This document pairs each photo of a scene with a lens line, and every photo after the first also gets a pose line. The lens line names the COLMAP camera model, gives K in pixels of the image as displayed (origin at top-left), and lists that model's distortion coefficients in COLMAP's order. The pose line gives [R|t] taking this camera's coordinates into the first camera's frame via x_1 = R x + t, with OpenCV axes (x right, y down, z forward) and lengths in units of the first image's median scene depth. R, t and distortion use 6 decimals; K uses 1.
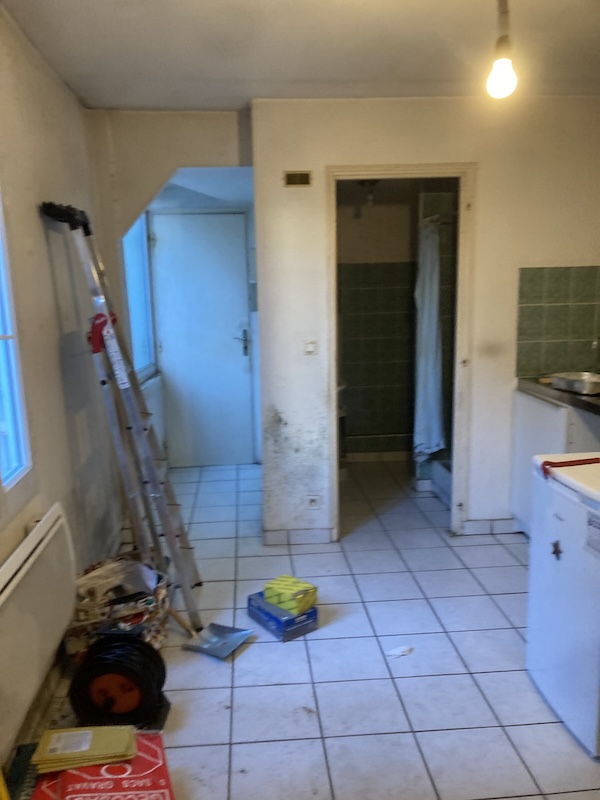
lens RADIAL K [[664.5, 0, 300.0], [0, 664.5, 400.0], [0, 0, 1]] dist [0.000484, 0.000764]
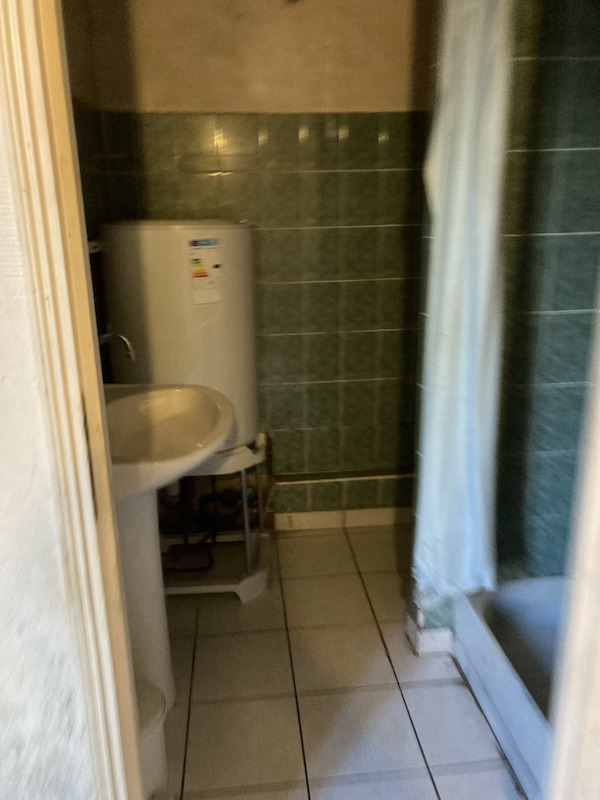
lens RADIAL K [[664.5, 0, 300.0], [0, 664.5, 400.0], [0, 0, 1]] dist [0.000484, 0.000764]
pose [[0.999855, -0.000151, 0.017017, 0.095845], [-0.001914, 0.992615, 0.121295, -0.078122], [-0.016910, -0.121310, 0.992471, 0.611816]]
